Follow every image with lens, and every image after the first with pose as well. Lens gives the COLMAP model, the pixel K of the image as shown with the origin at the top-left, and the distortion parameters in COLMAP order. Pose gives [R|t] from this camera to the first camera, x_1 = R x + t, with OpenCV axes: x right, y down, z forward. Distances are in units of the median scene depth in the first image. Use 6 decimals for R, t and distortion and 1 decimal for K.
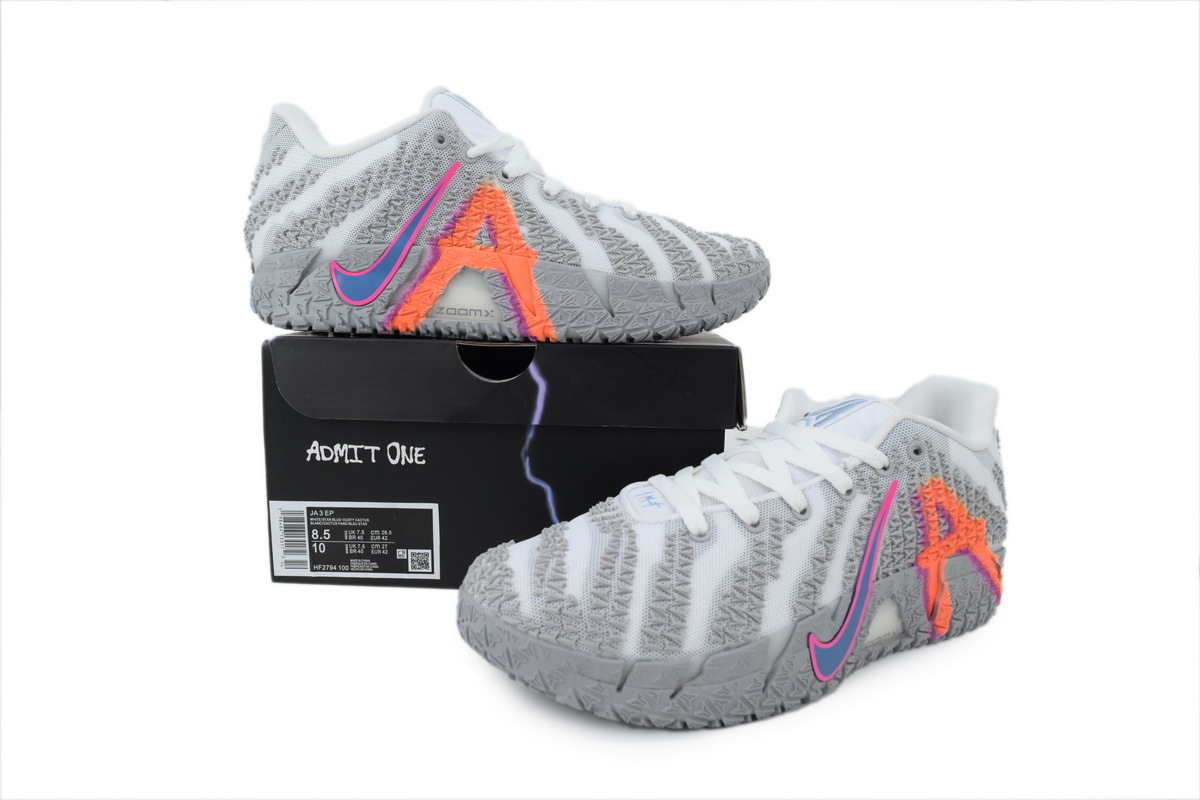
lens RADIAL K [[832.3, 0, 600.0], [0, 832.3, 400.0], [0, 0, 1]] dist [0.003138, 0.000687]
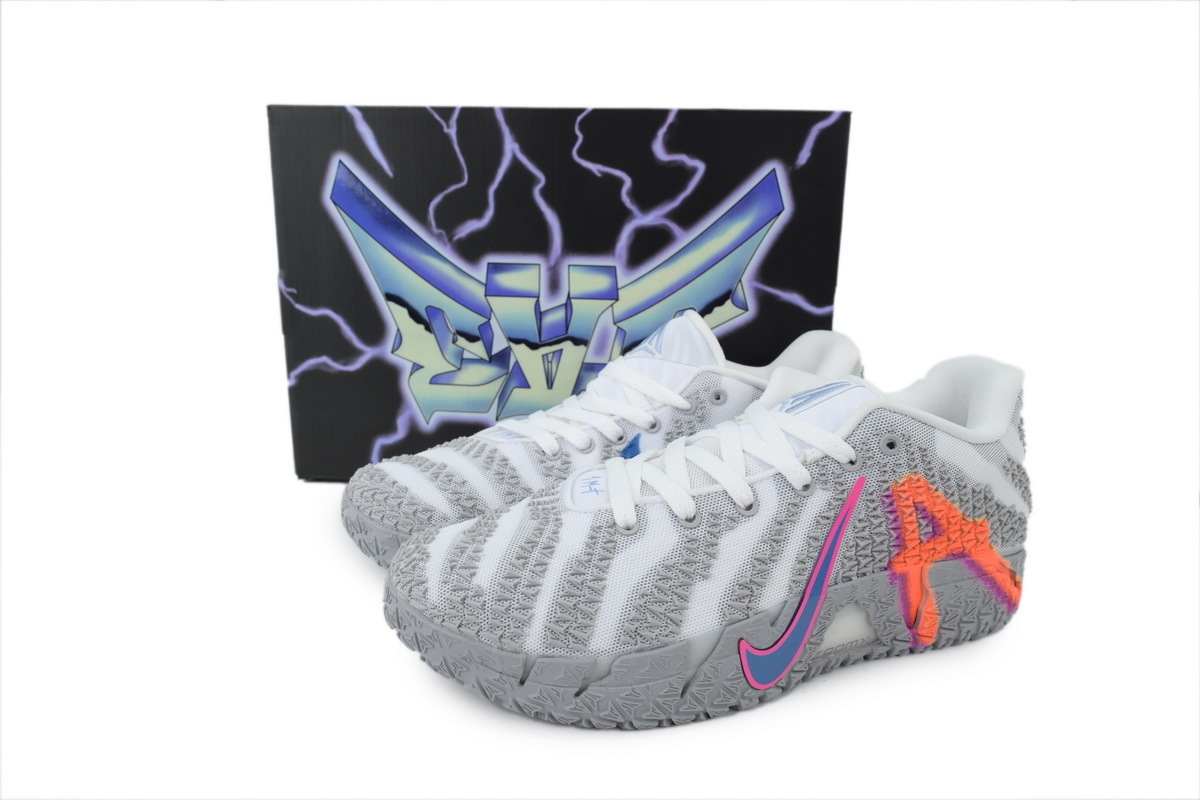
lens RADIAL K [[832.3, 0, 600.0], [0, 832.3, 400.0], [0, 0, 1]] dist [0.003138, 0.000687]
pose [[0.980613, 0.027165, -0.194060, 0.267906], [-0.012422, 0.996970, 0.076792, -0.054790], [0.195558, -0.072893, 0.977979, 0.078812]]
